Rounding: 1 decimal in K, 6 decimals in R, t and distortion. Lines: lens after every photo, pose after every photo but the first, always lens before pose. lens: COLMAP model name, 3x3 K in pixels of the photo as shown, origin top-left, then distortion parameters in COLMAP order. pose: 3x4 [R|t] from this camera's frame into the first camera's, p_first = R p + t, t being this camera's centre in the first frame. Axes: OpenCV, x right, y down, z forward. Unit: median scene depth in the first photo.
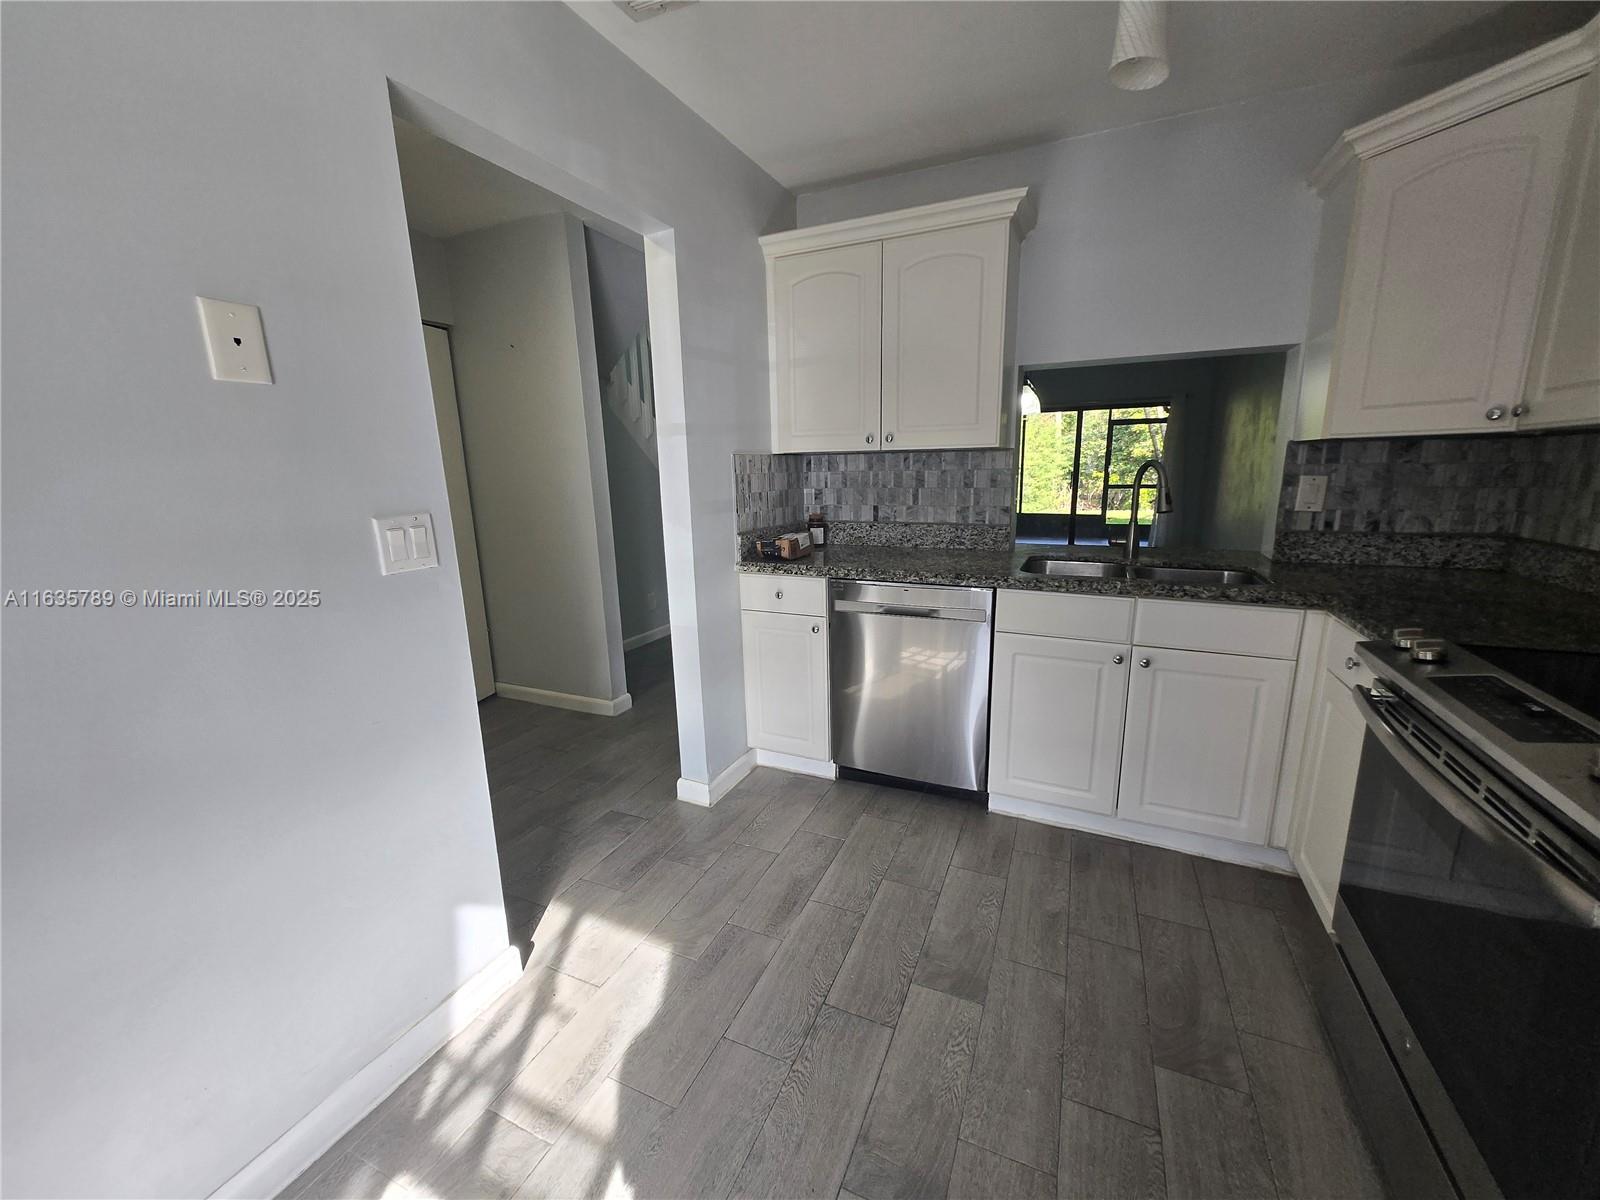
lens RADIAL K [[621.7, 0, 794.7], [0, 621.7, 605.2], [0, 0, 1]] dist [-0.000147, -0.001340]
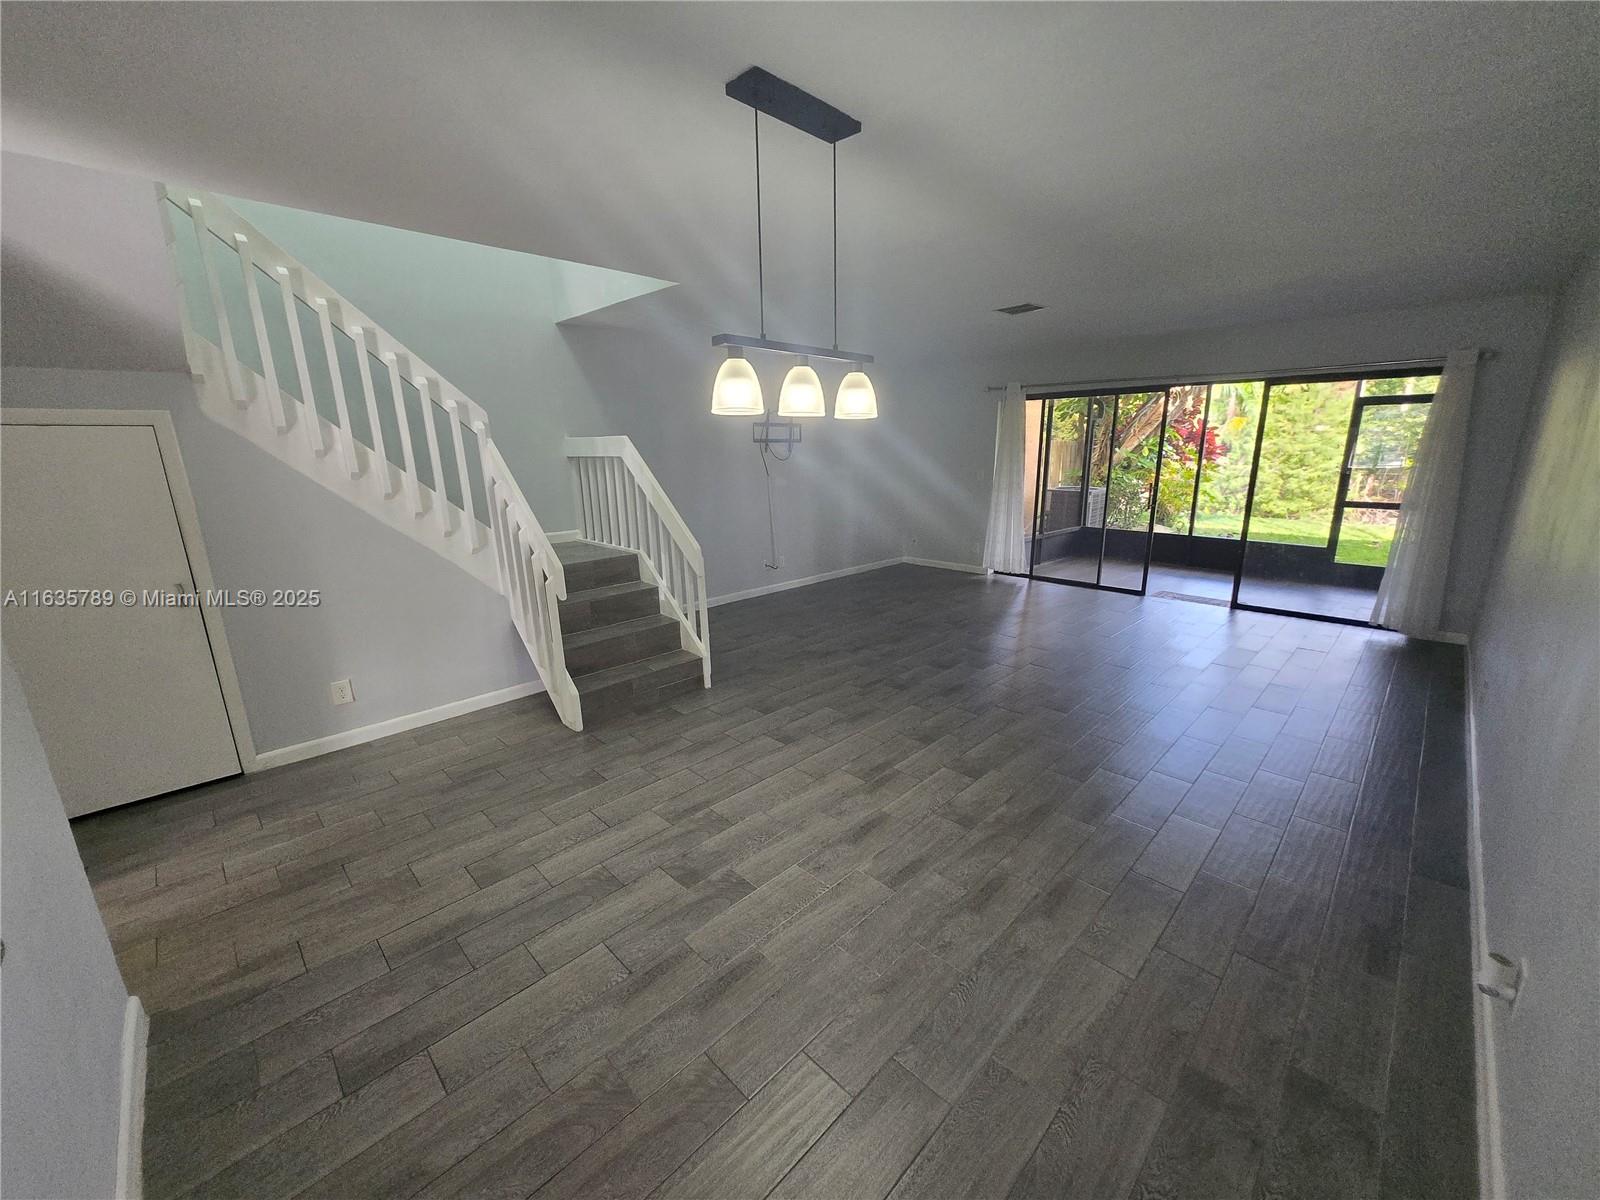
lens RADIAL K [[621.7, 0, 805.8], [0, 621.7, 597.9], [0, 0, 1]] dist [-0.000147, -0.001340]
pose [[0.943164, 0.085635, -0.321105, 0.208517], [-0.077959, 0.996280, 0.036714, -0.077721], [0.323055, -0.009594, 0.946332, 0.228589]]
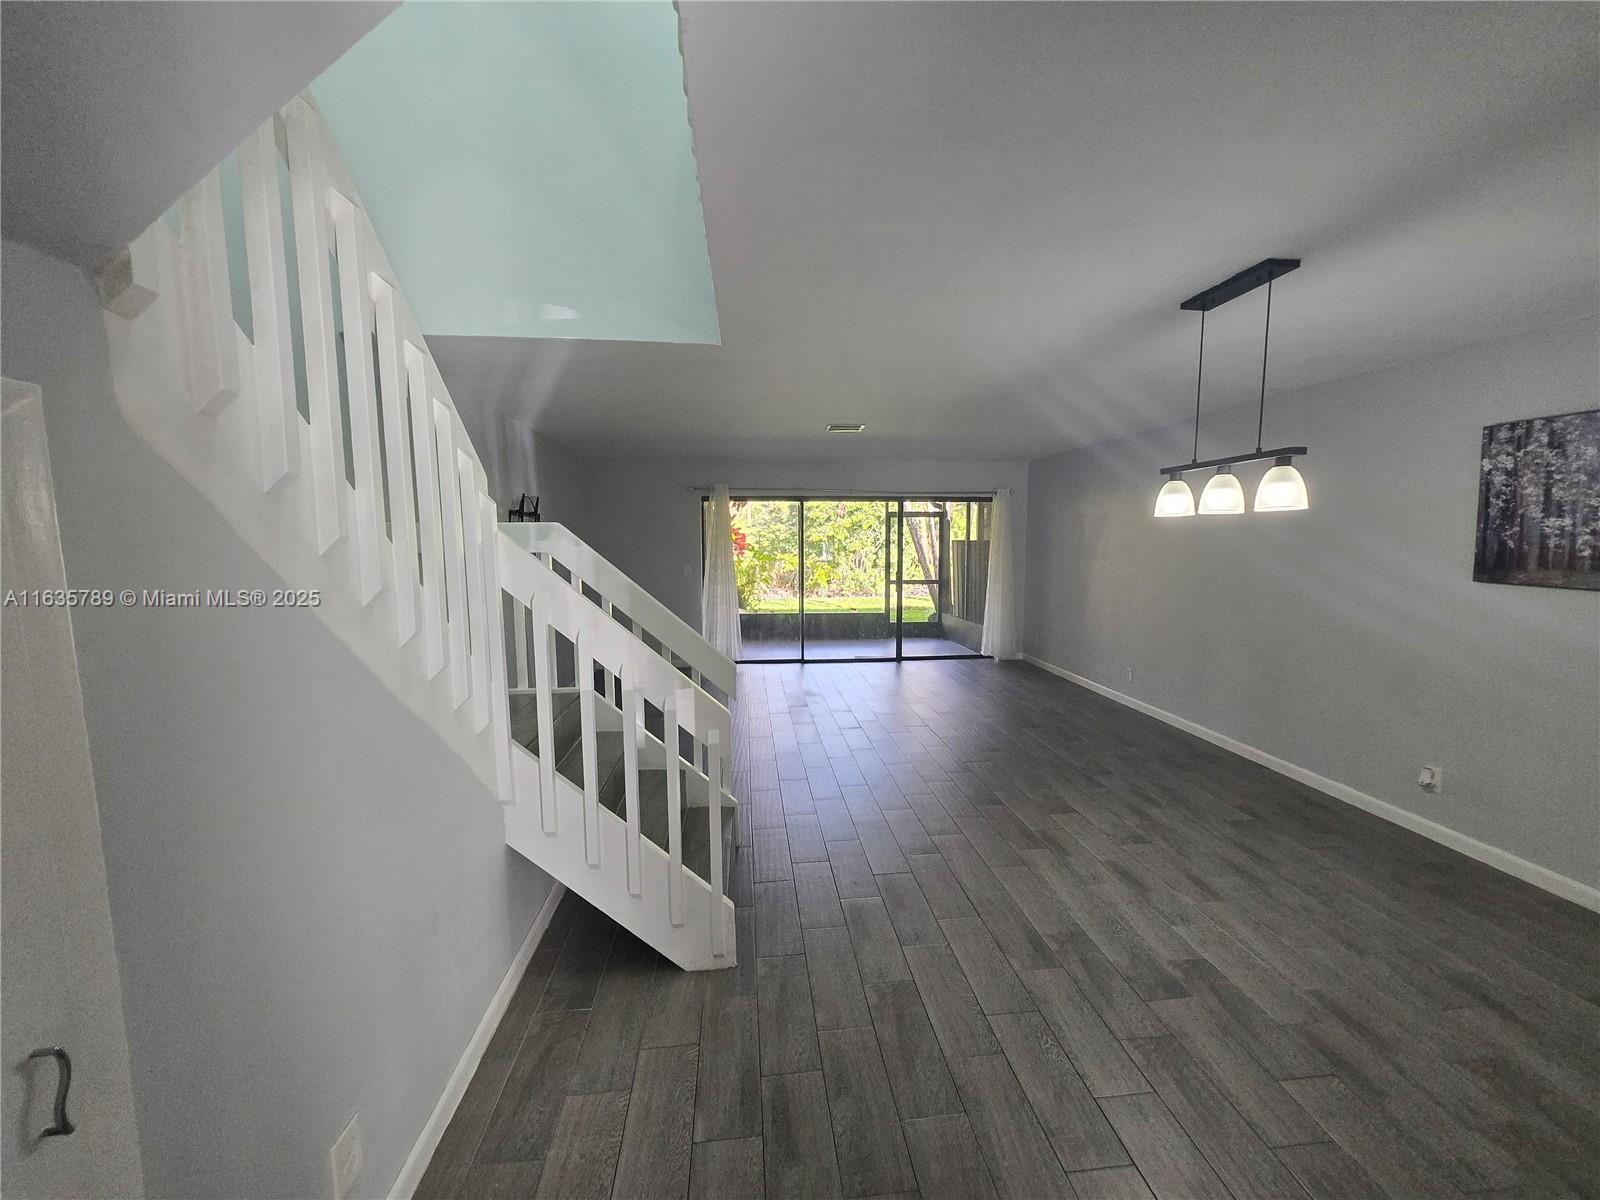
lens RADIAL K [[621.7, 0, 806.4], [0, 621.7, 593.8], [0, 0, 1]] dist [-0.000147, -0.001340]
pose [[0.862921, -0.032824, 0.504271, -0.082324], [0.103930, 0.988084, -0.113532, -0.084908], [-0.494535, 0.150378, 0.856050, 0.285646]]
